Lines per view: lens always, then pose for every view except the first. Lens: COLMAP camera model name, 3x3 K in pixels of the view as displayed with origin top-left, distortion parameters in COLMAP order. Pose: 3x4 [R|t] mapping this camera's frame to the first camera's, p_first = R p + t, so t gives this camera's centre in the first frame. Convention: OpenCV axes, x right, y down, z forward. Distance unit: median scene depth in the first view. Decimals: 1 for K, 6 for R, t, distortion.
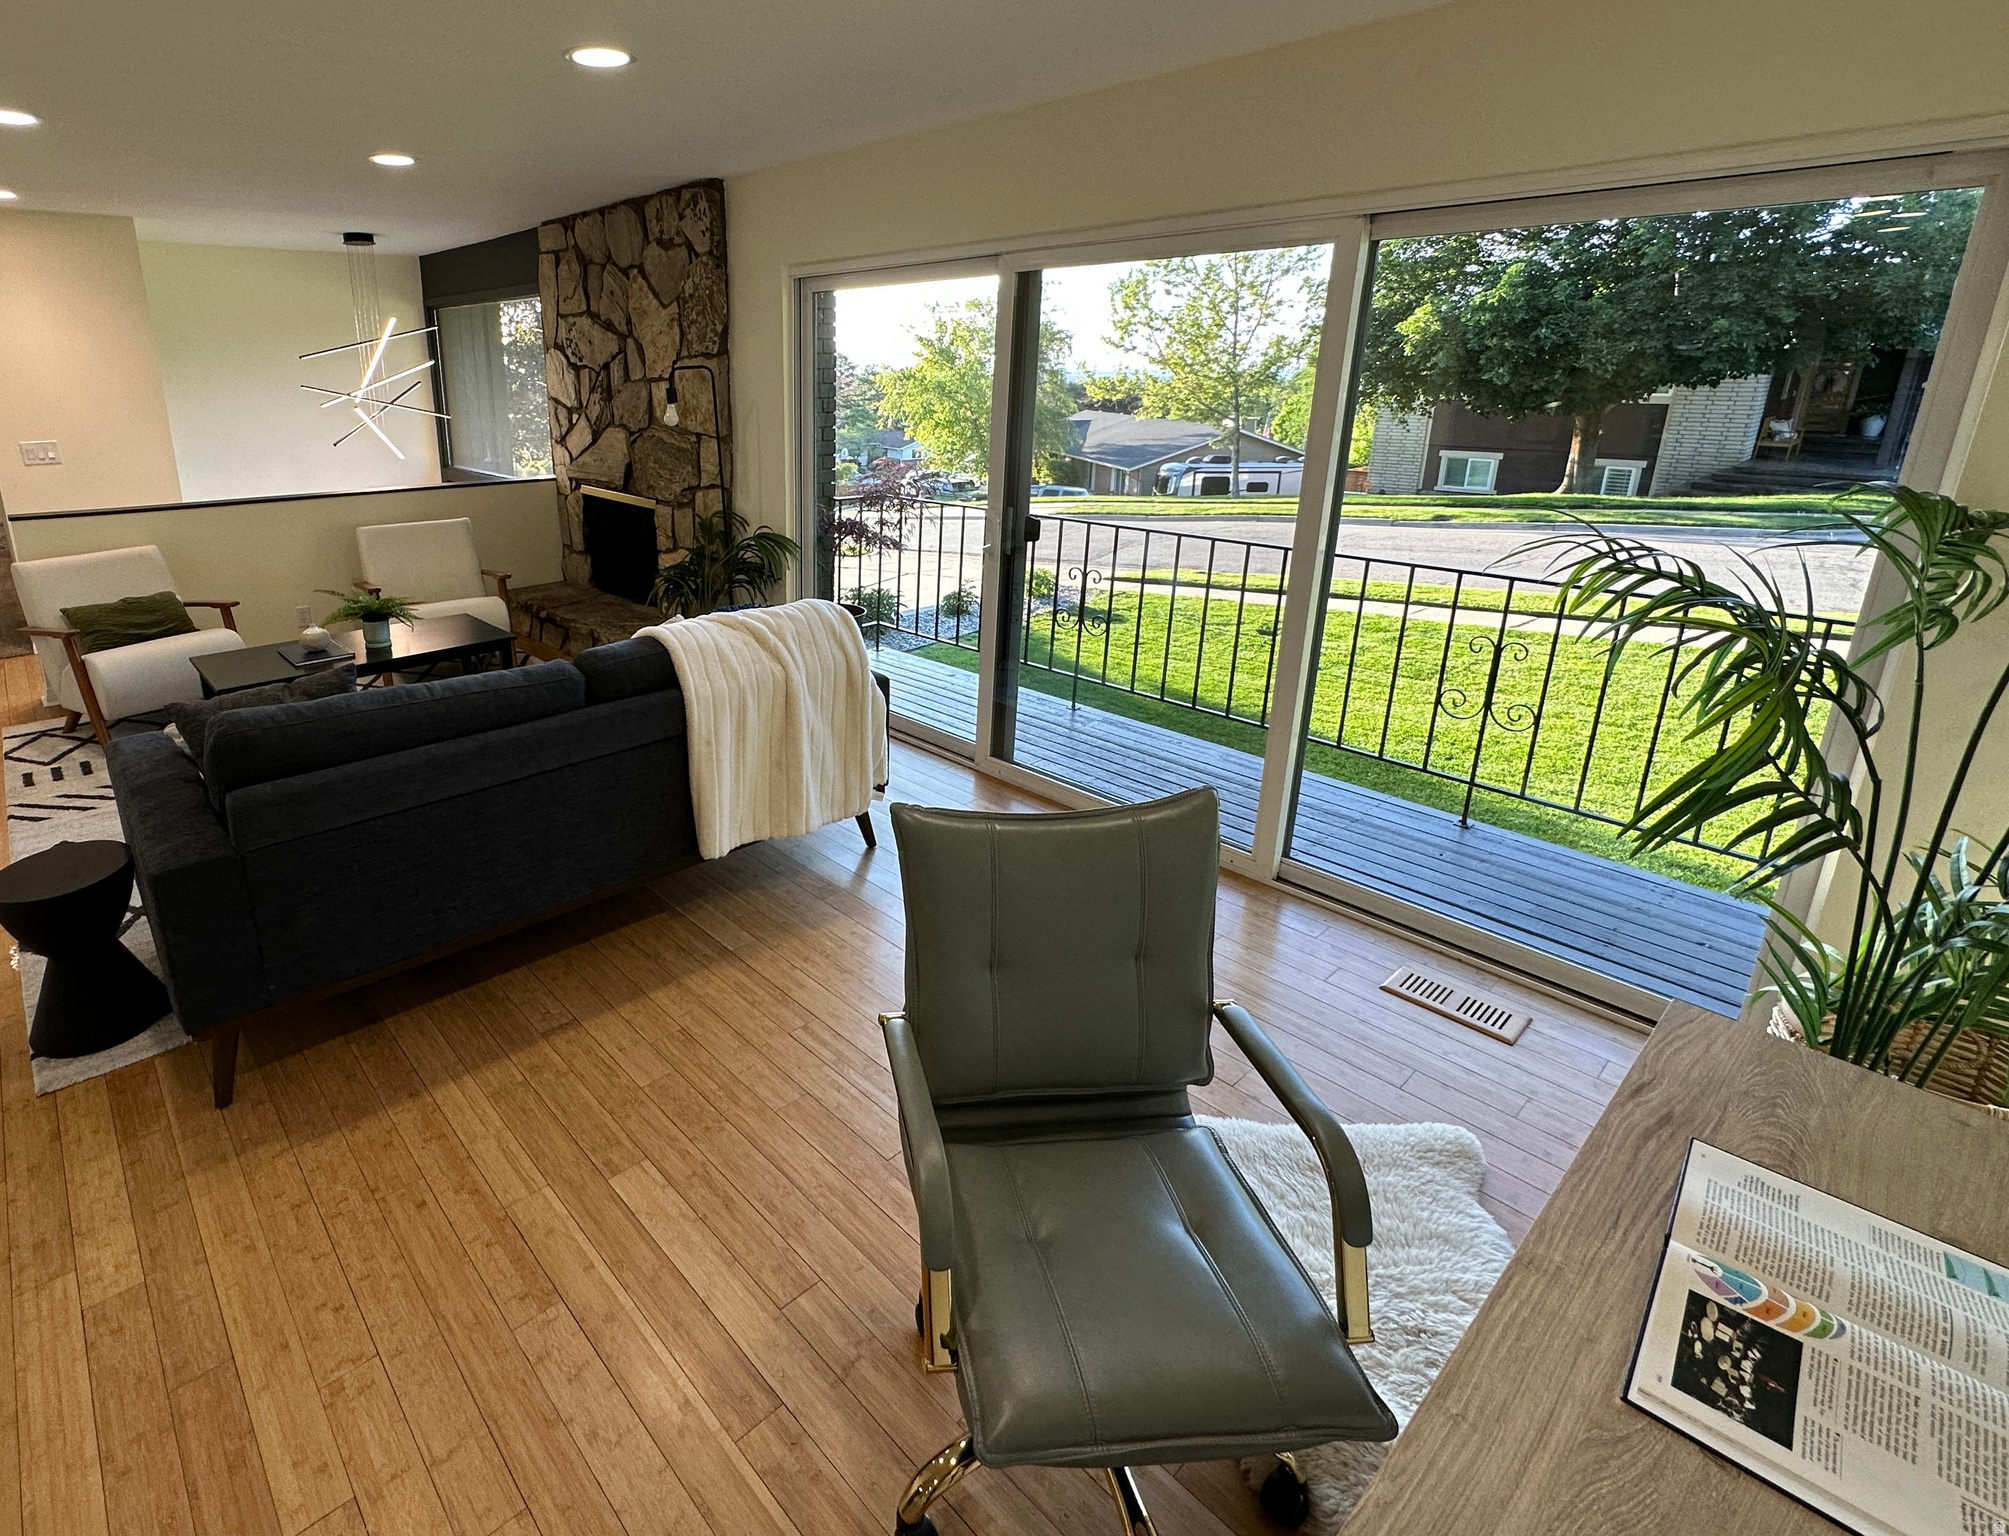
lens RADIAL K [[987.0, 0, 805.4], [0, 987.0, 652.3], [0, 0, 1]] dist [-0.001592, 0.000727]
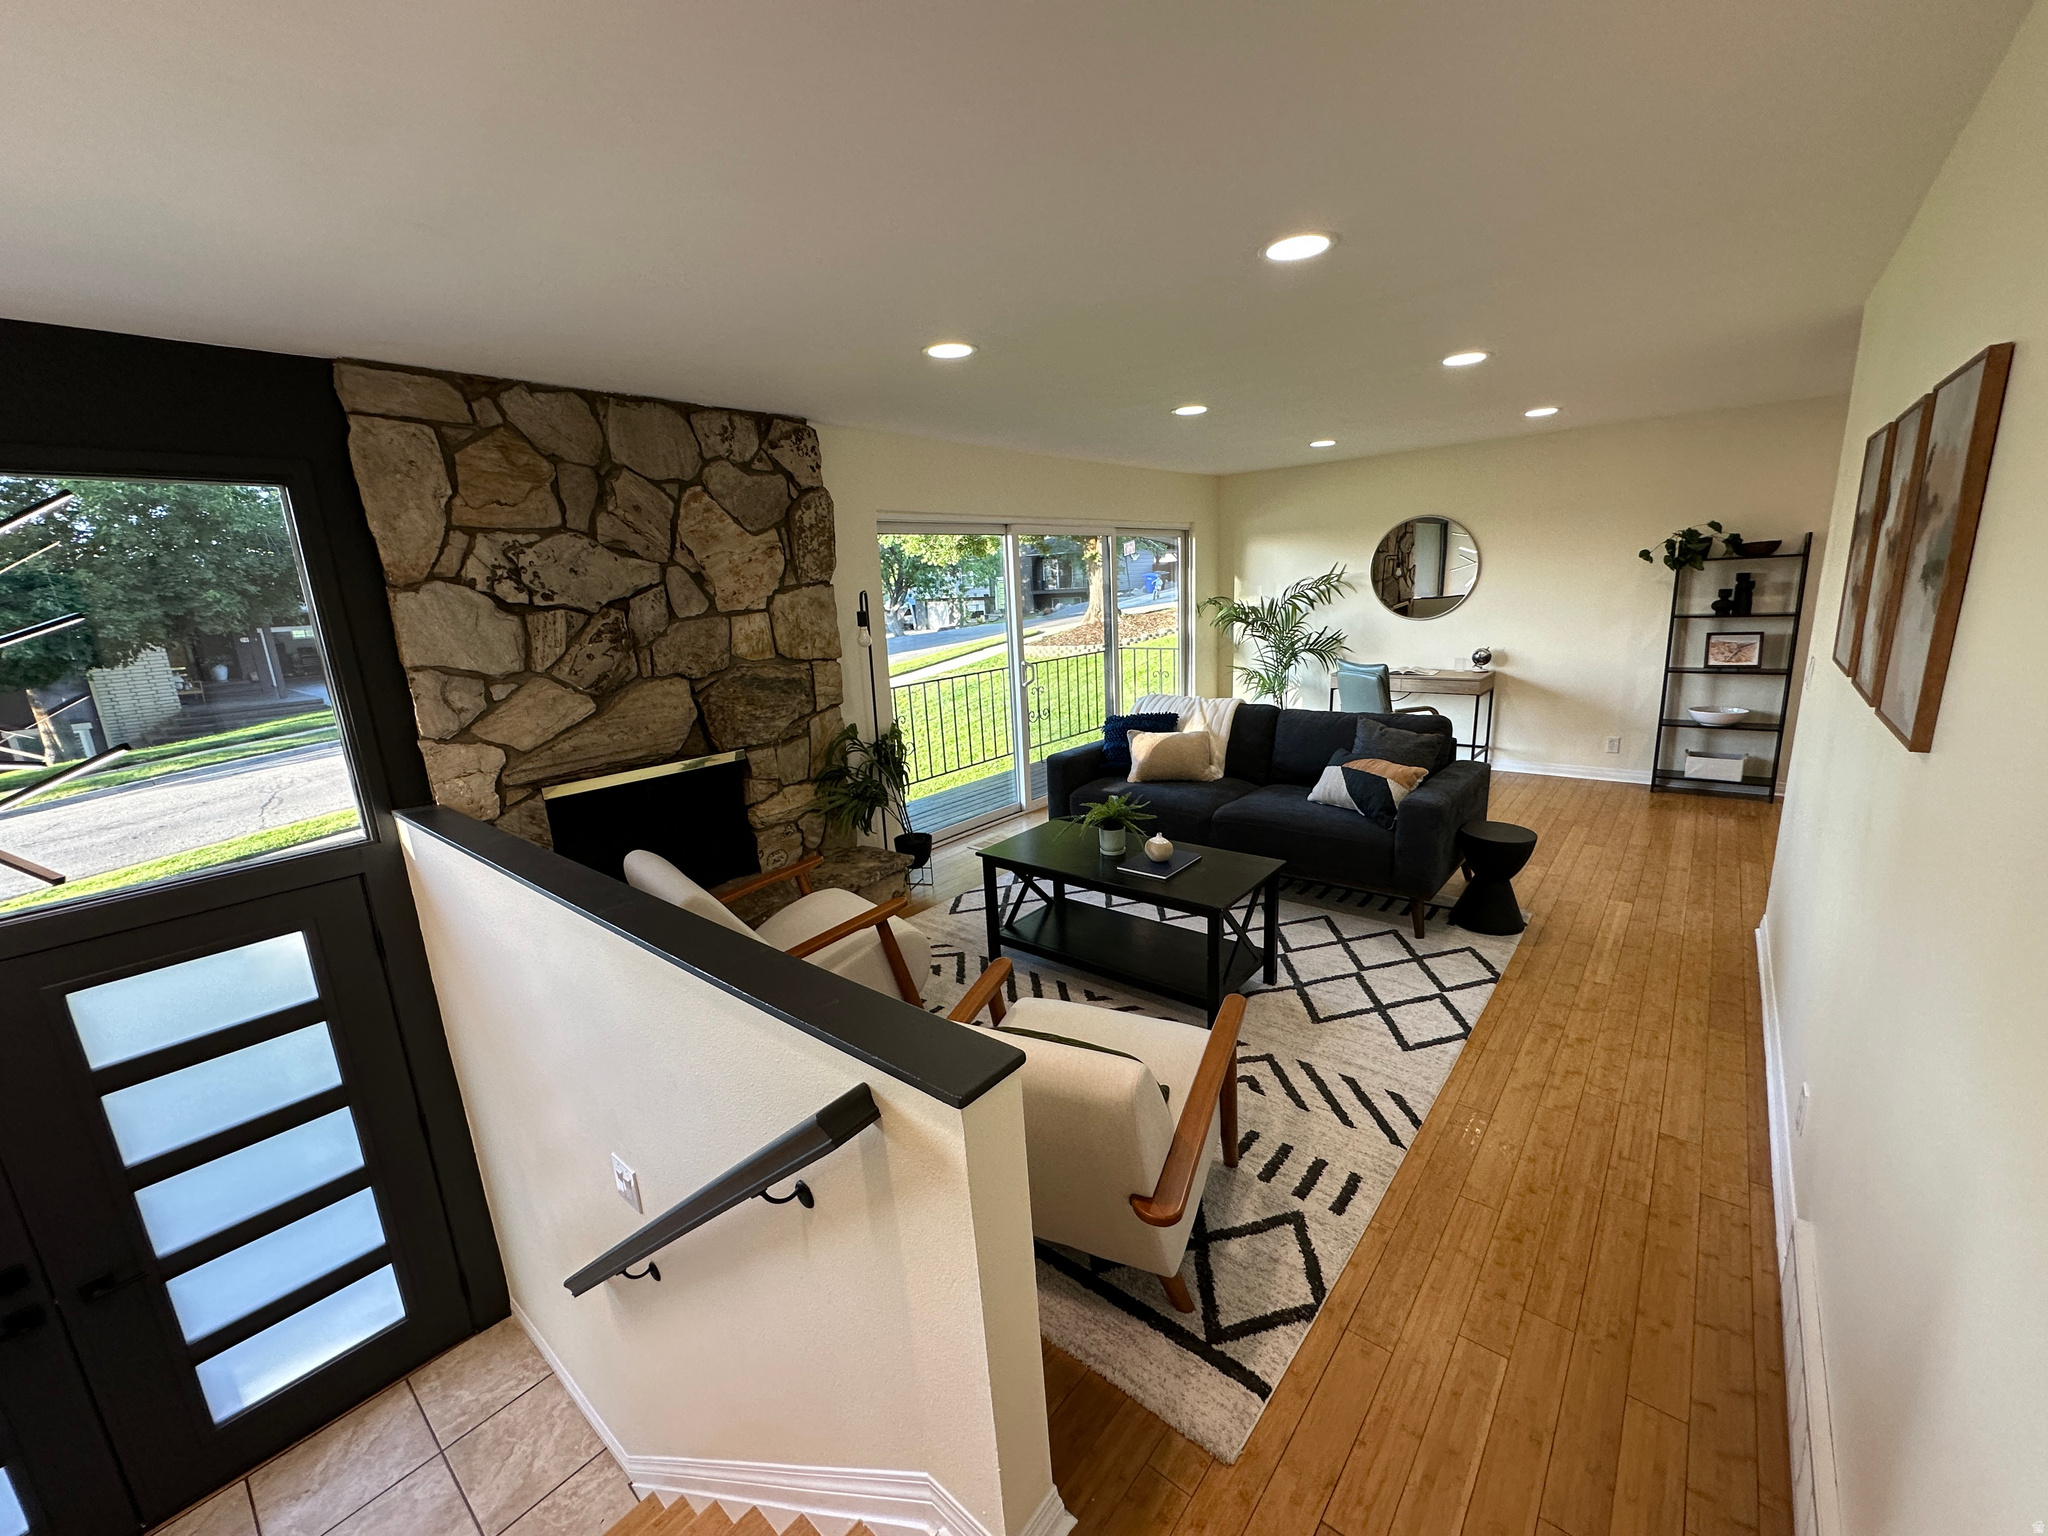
lens RADIAL K [[815.2, 0, 1019.2], [0, 815.2, 772.4], [0, 0, 1]] dist [-0.001629, -0.000106]
pose [[-0.189460, -0.203387, 0.960593, -0.262354], [0.321690, 0.911460, 0.256431, -0.071054], [-0.927696, 0.357597, -0.107258, 0.252526]]
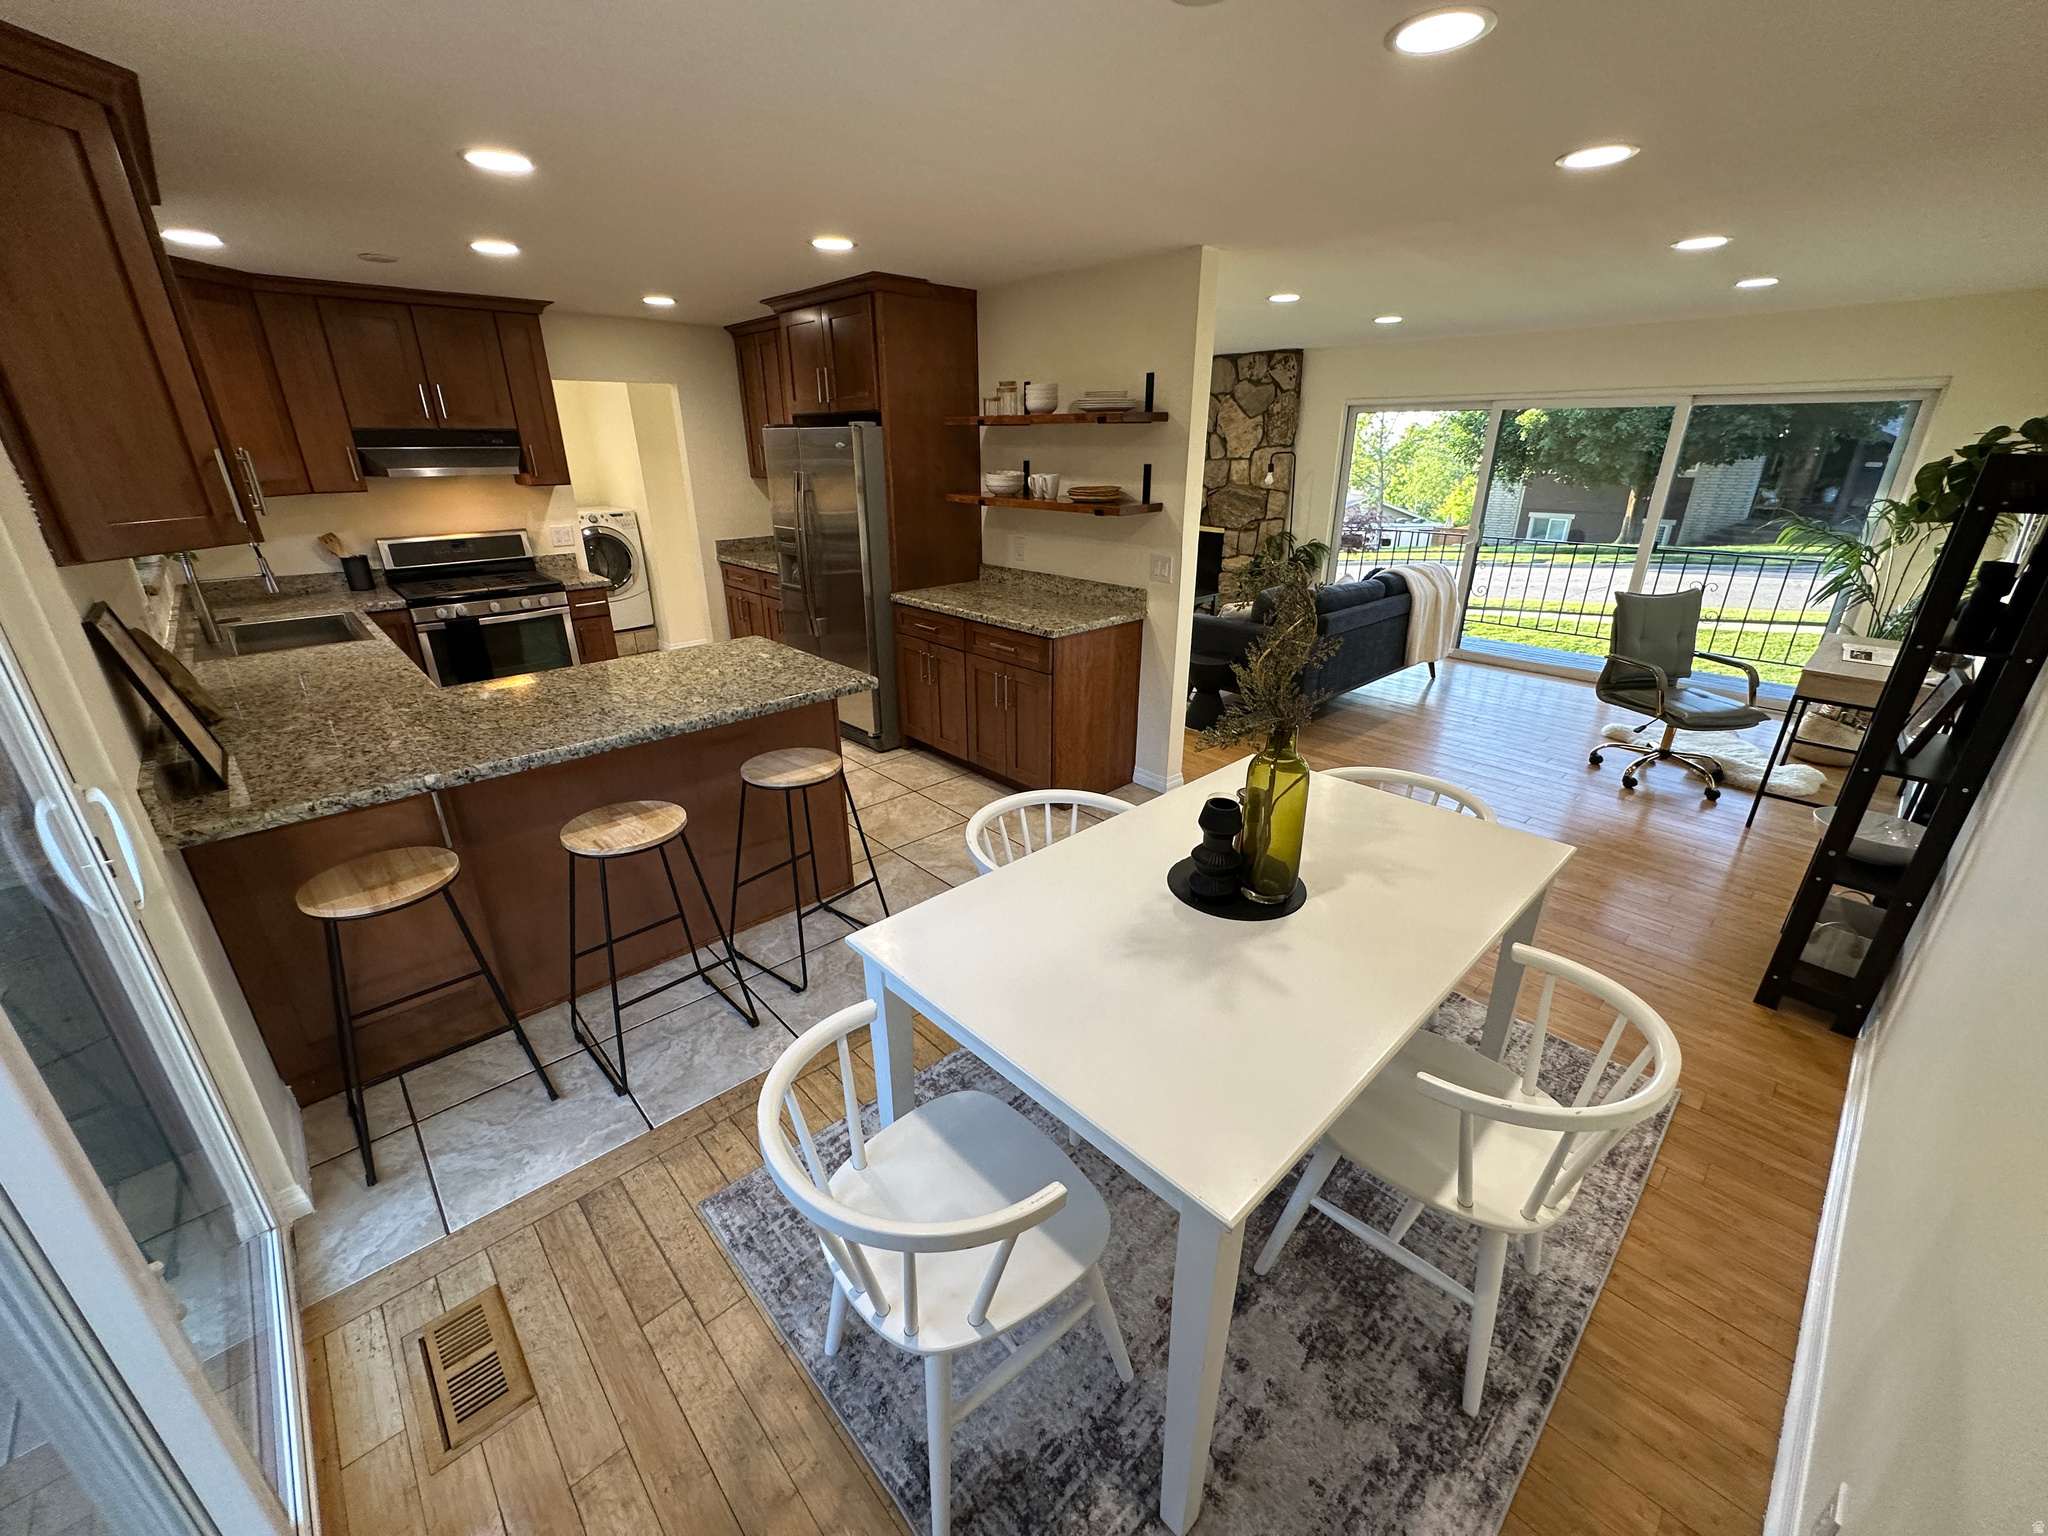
lens RADIAL K [[815.2, 0, 1024.0], [0, 815.2, 769.2], [0, 0, 1]] dist [-0.001629, -0.000106]
pose [[0.997798, -0.020534, 0.063072, -0.181334], [0.014319, 0.995137, 0.097455, 0.038848], [-0.064766, -0.096337, 0.993239, -0.143911]]
